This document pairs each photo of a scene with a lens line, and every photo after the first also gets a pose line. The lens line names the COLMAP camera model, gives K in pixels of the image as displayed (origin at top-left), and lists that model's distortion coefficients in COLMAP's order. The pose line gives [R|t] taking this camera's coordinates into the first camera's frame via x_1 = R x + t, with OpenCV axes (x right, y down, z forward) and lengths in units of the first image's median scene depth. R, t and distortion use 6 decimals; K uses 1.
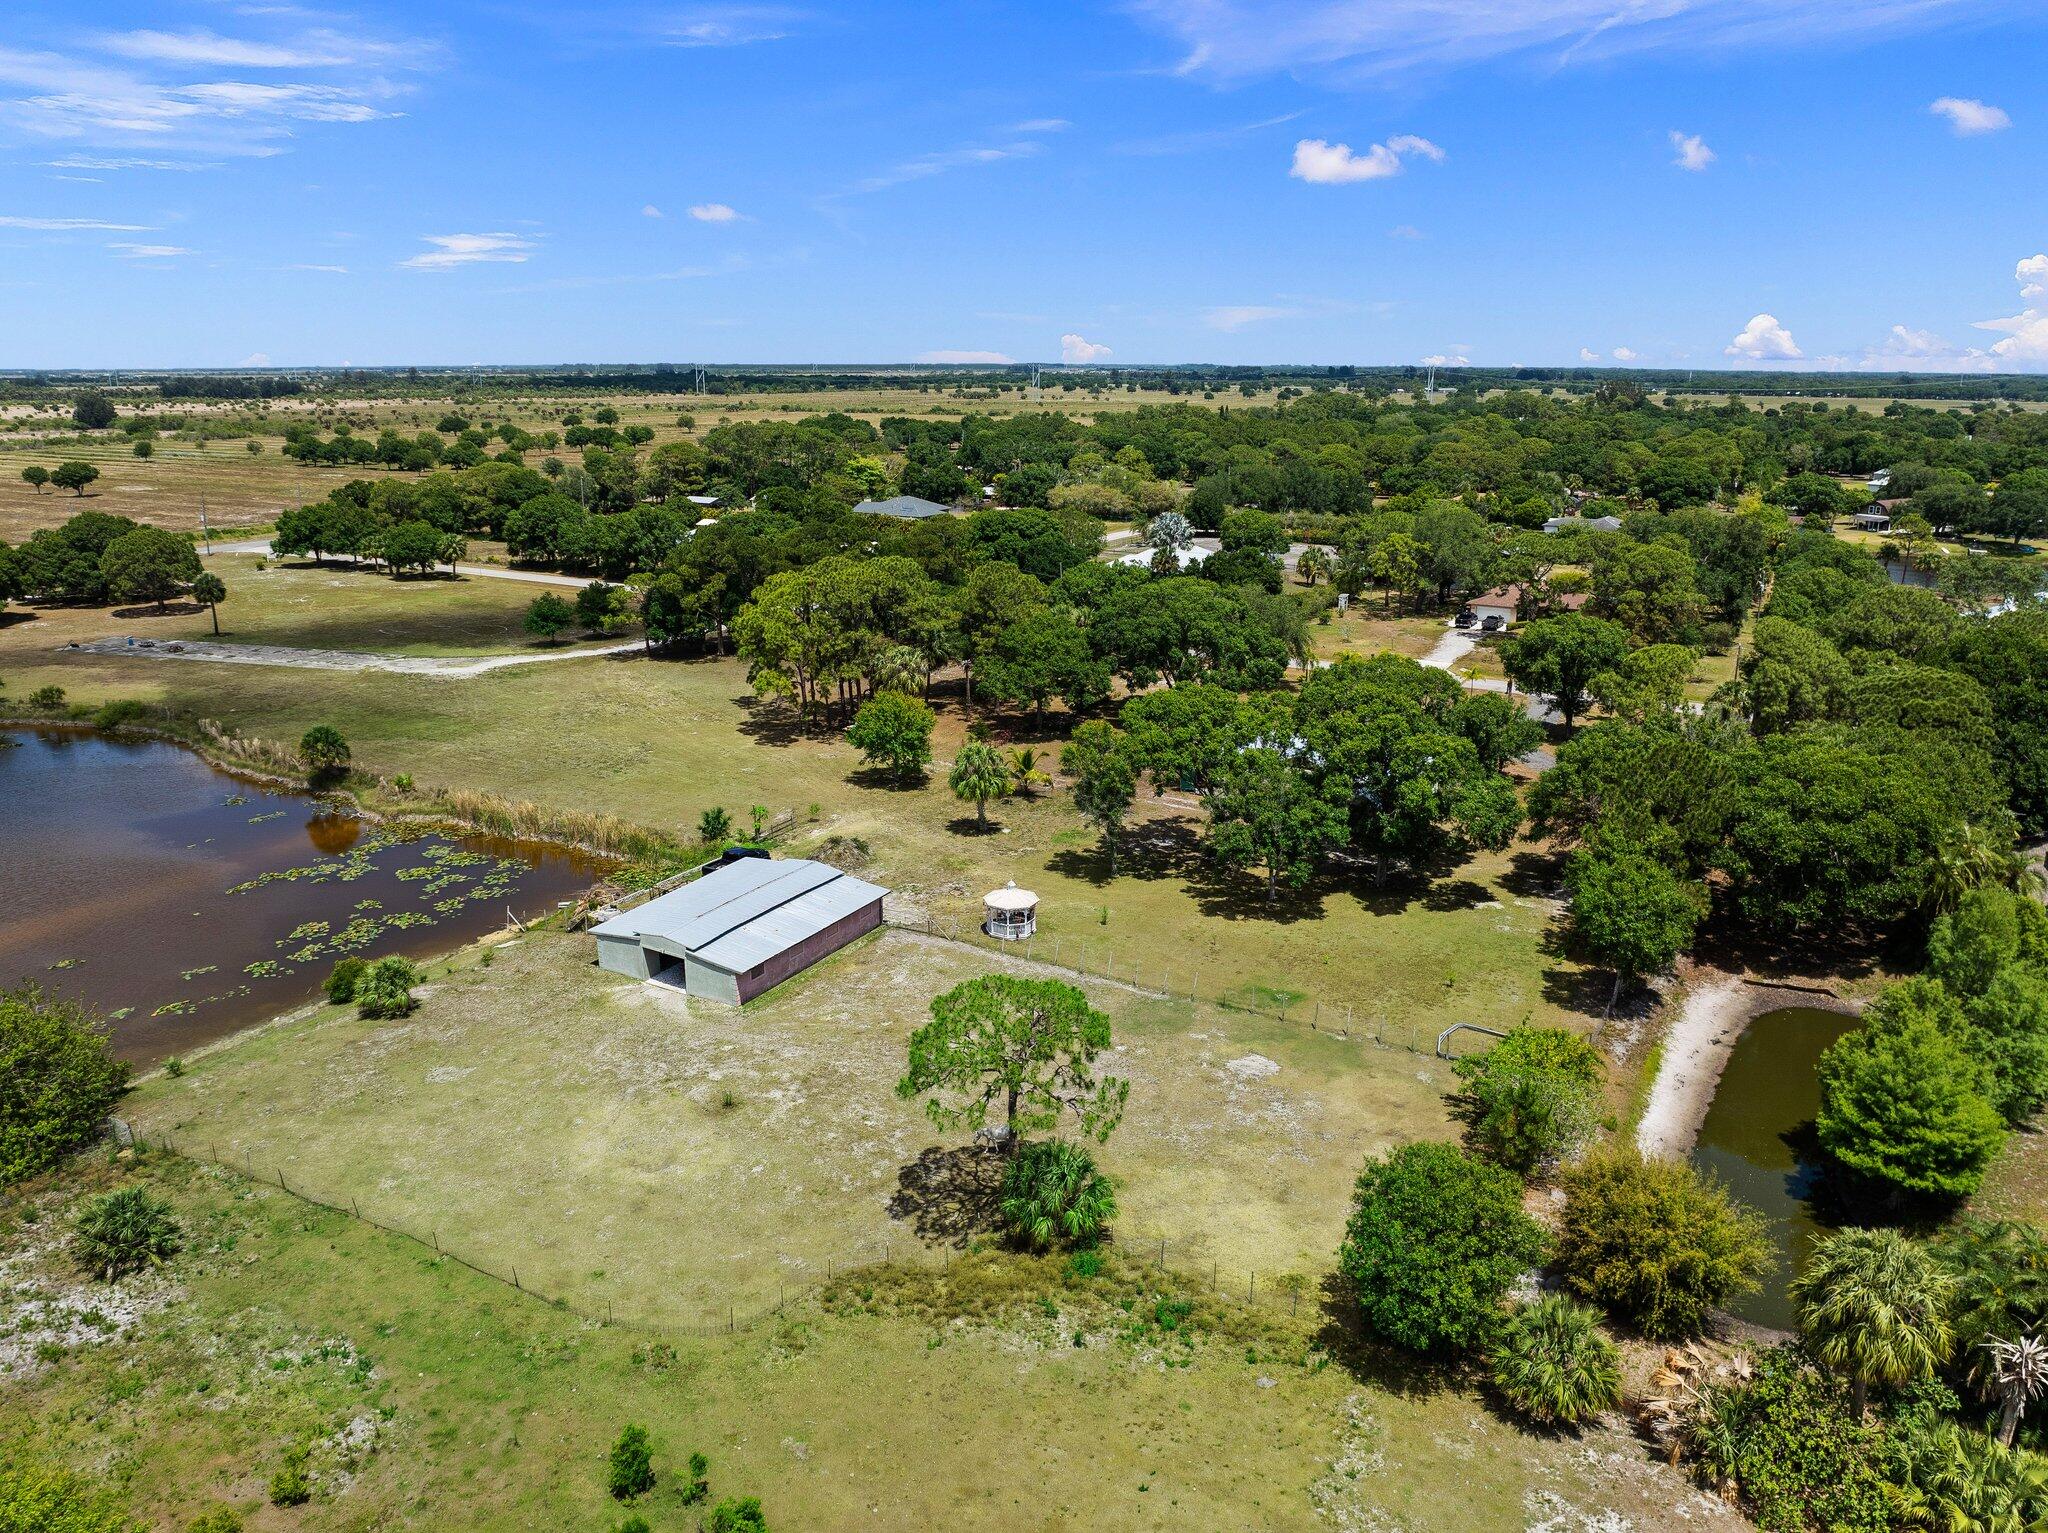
lens RADIAL K [[1437.1, 0, 1024.0], [0, 1437.1, 766.5], [0, 0, 1]] dist [-0.003400, -0.001380]
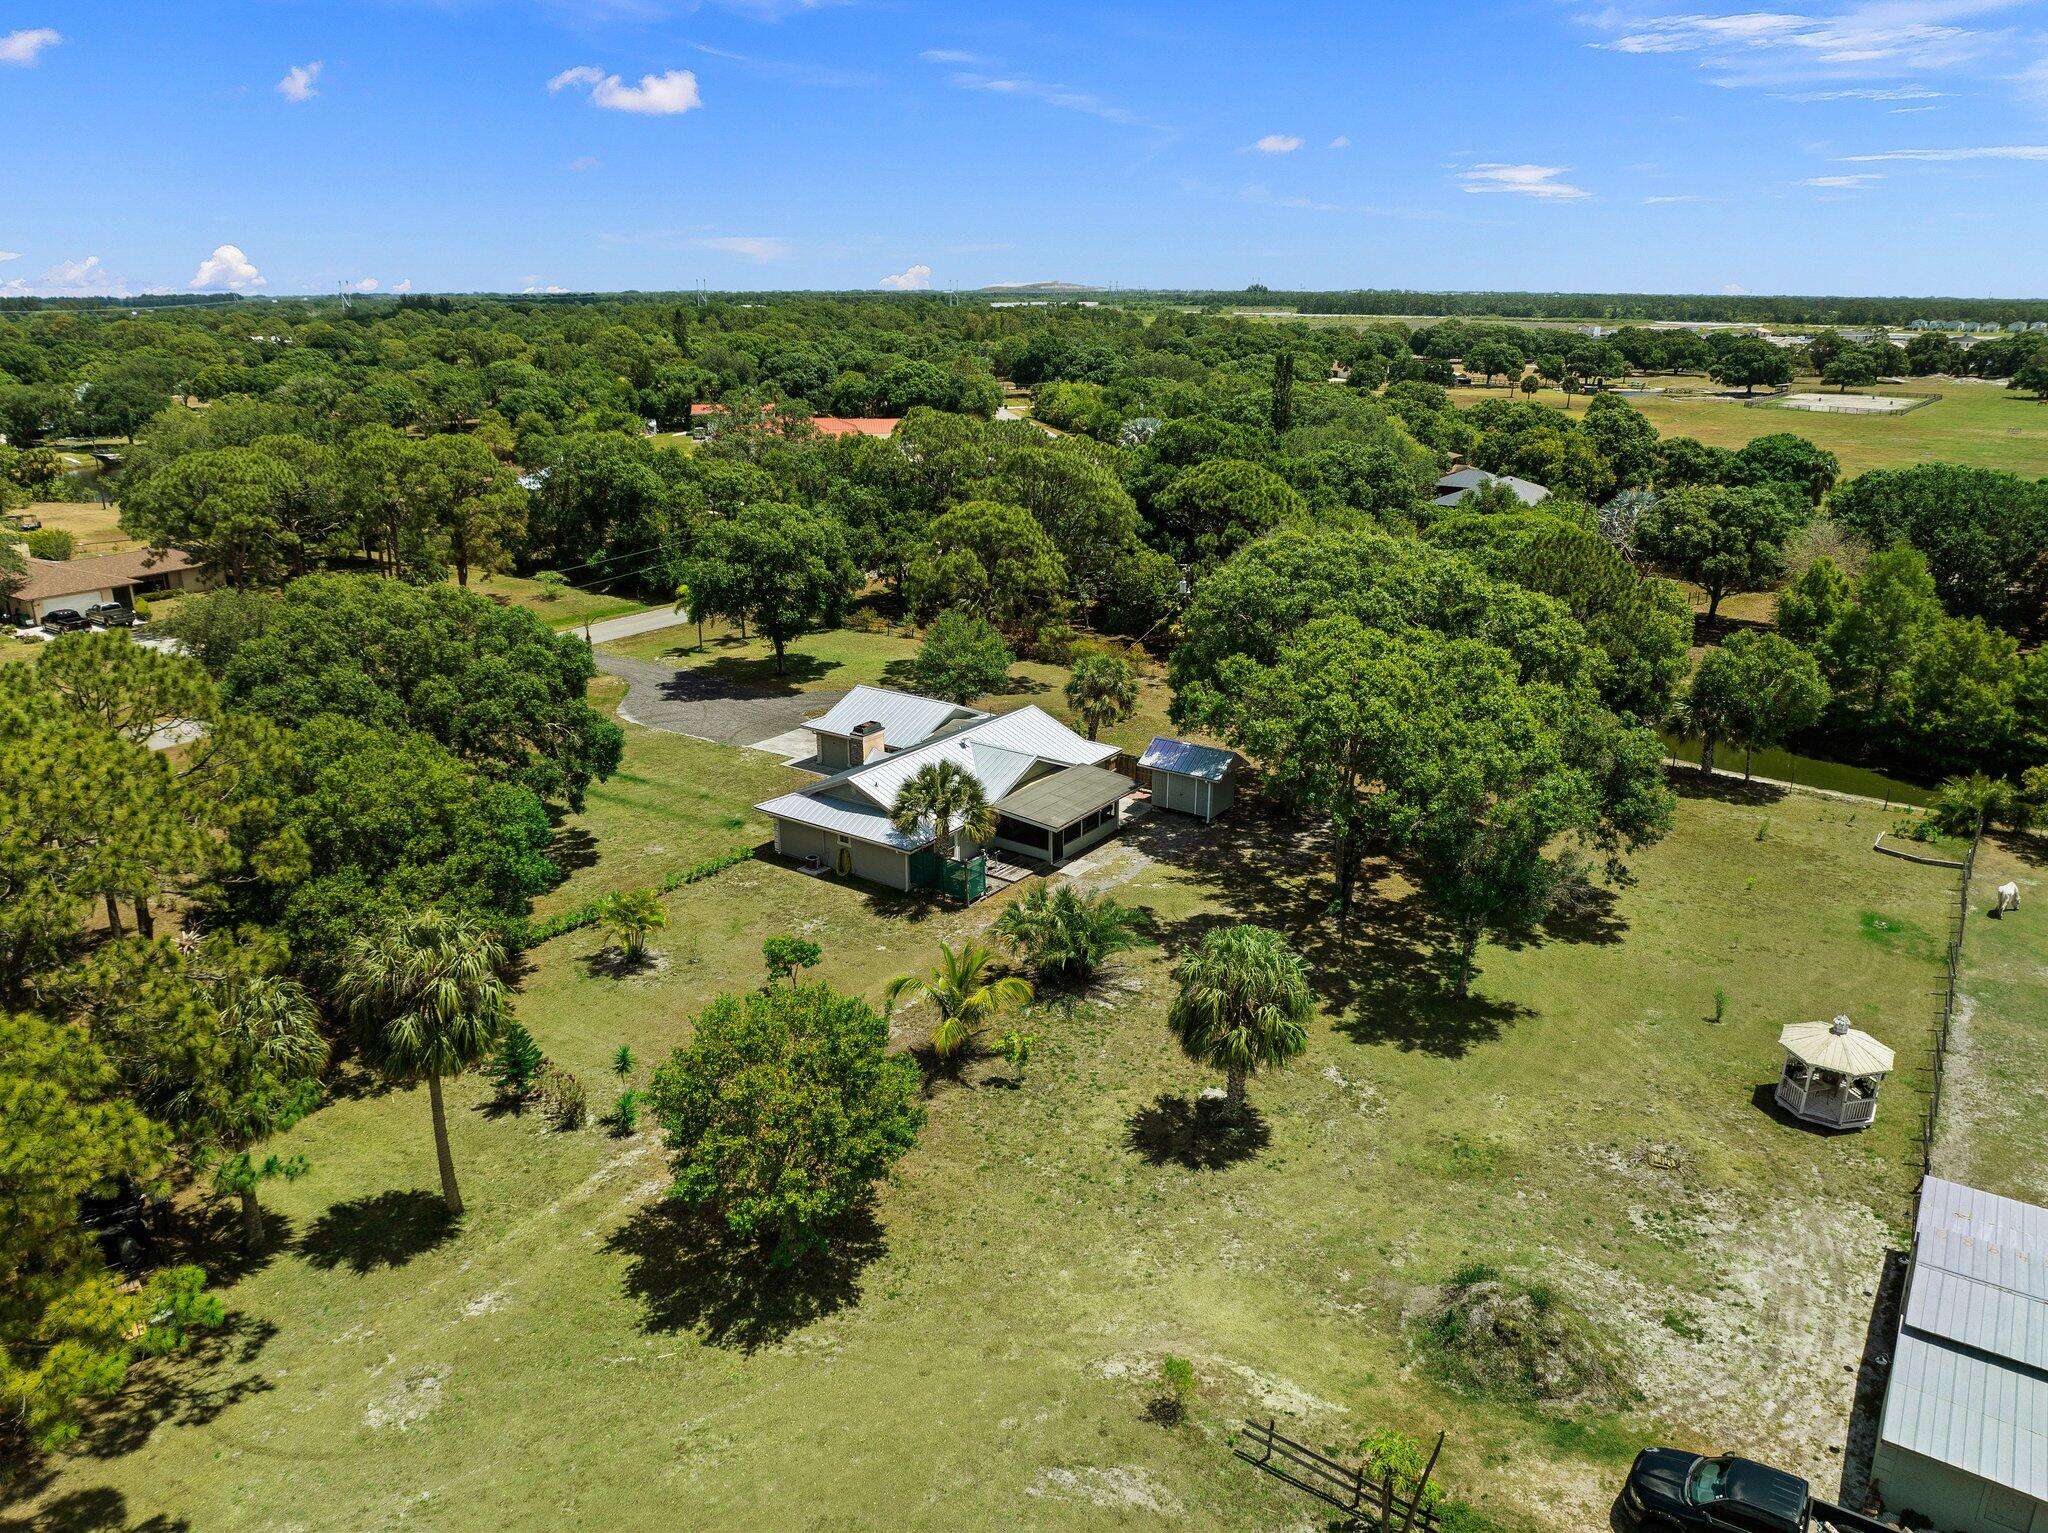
lens RADIAL K [[1450.5, 0, 1024.0], [0, 1450.5, 766.5], [0, 0, 1]] dist [-0.008445, 0.000268]
pose [[0.069461, -0.325139, 0.943112, -0.452876], [0.263920, 0.917700, 0.296940, -0.219395], [-0.962040, 0.228280, 0.149555, 1.066782]]
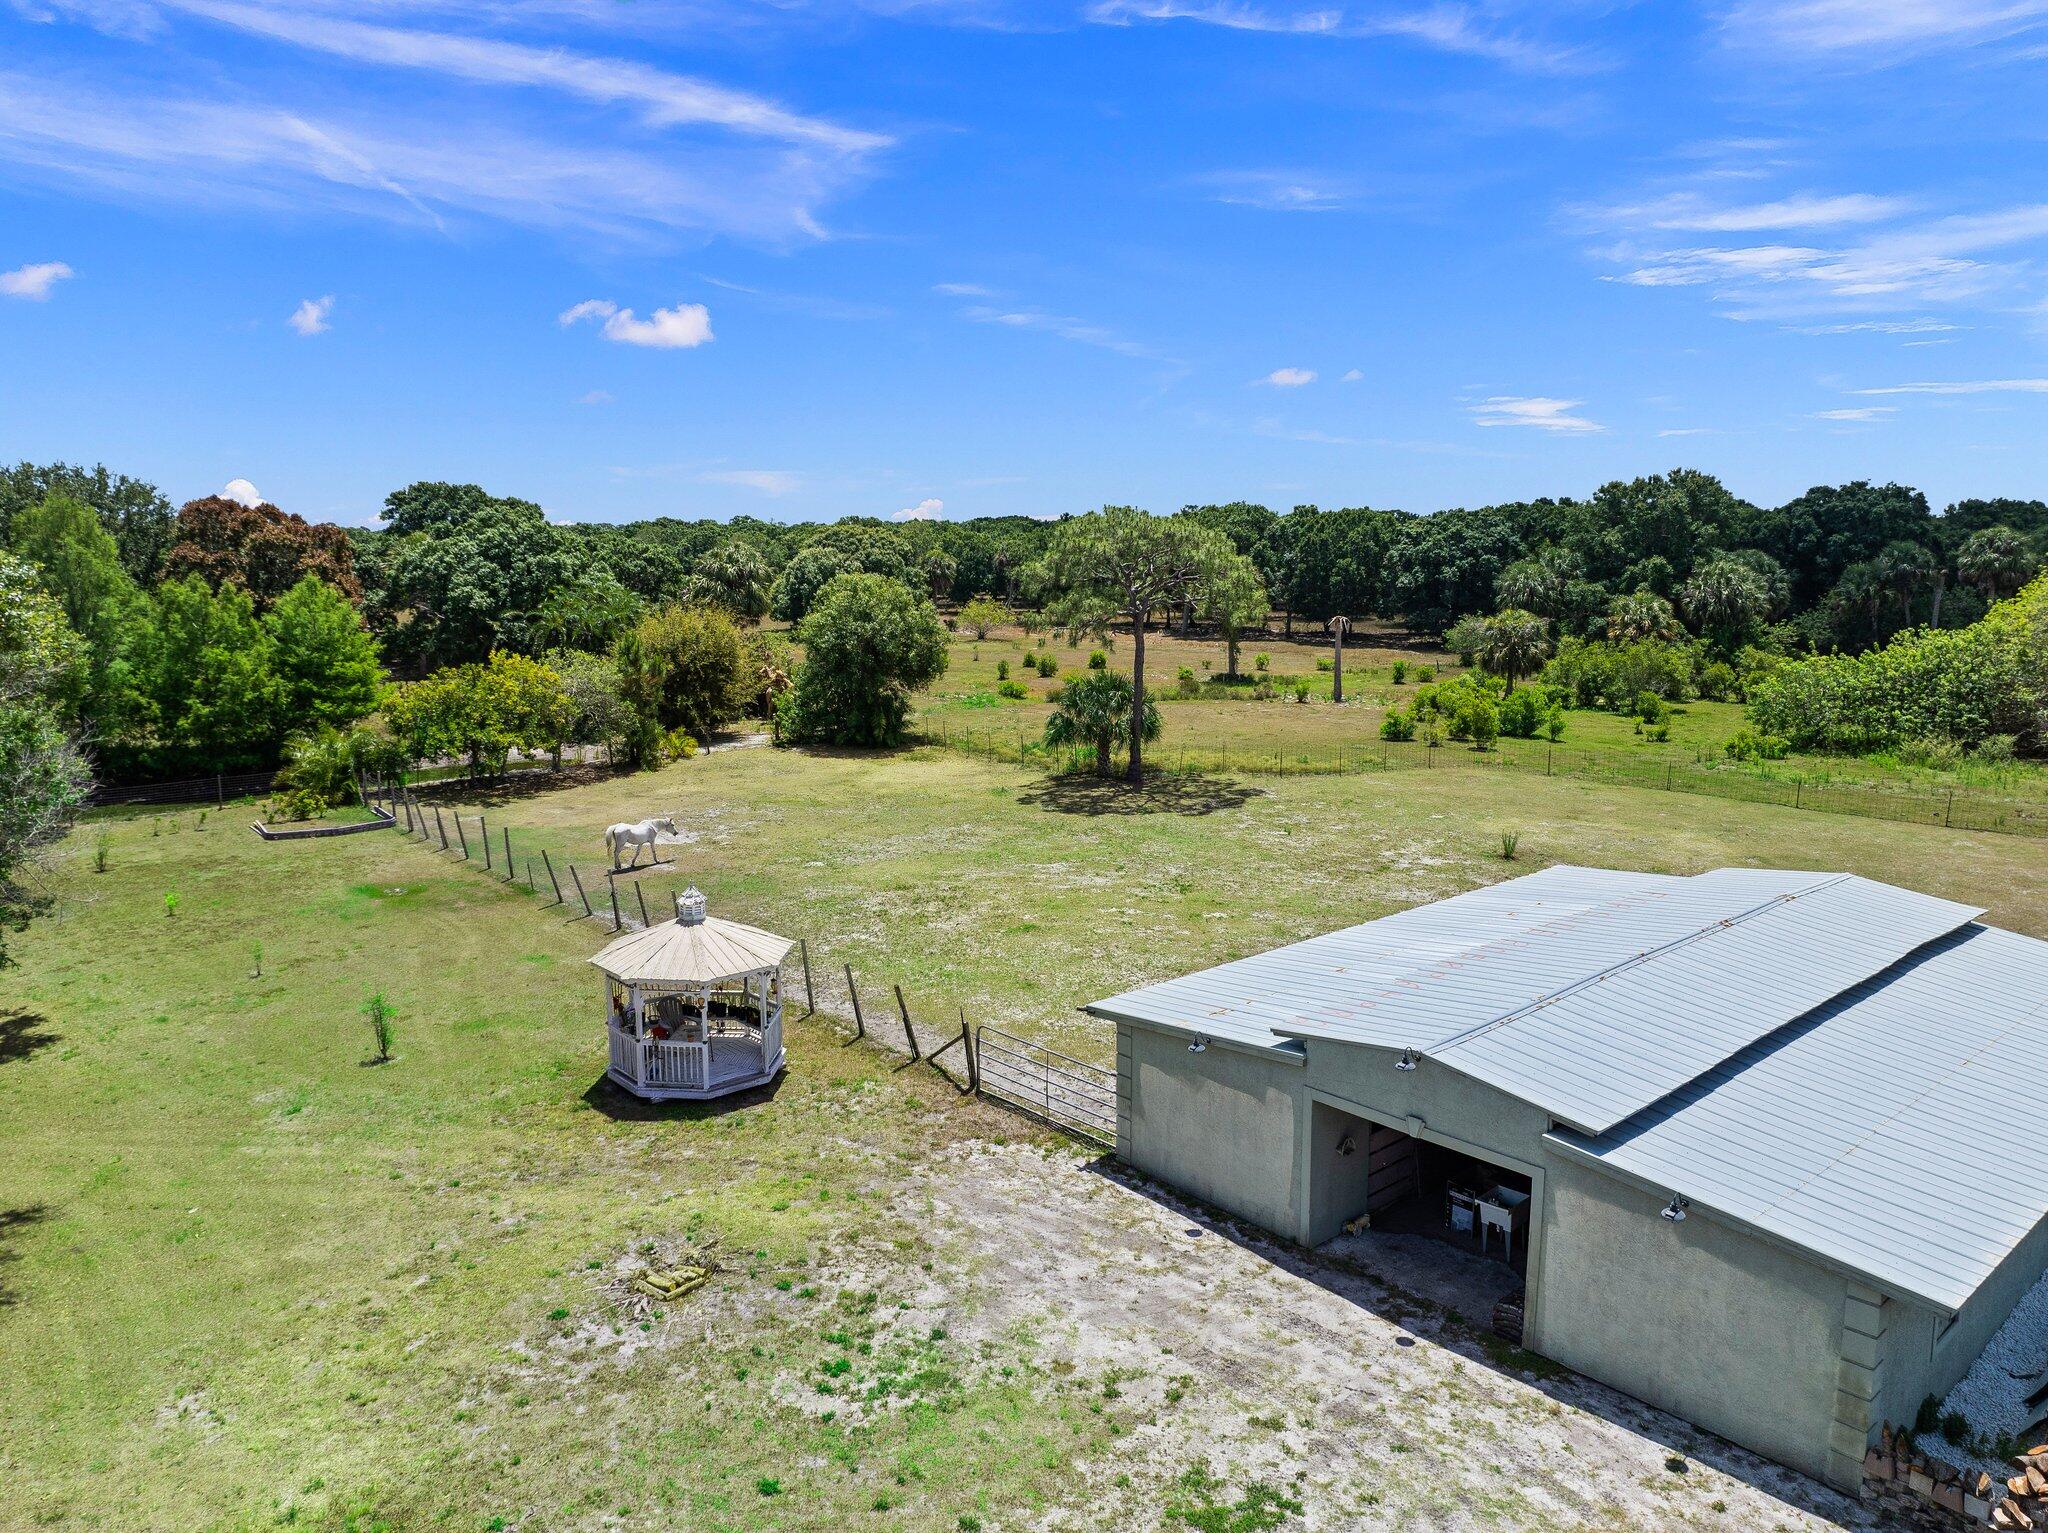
lens RADIAL K [[1465.2, 0, 1024.0], [0, 1465.2, 766.5], [0, 0, 1]] dist [-0.041629, 0.000925]
pose [[-0.941814, -0.053399, 0.331867, -0.148202], [0.090224, 0.910910, 0.402620, -0.046611], [-0.323800, 0.409136, -0.853089, 1.087644]]
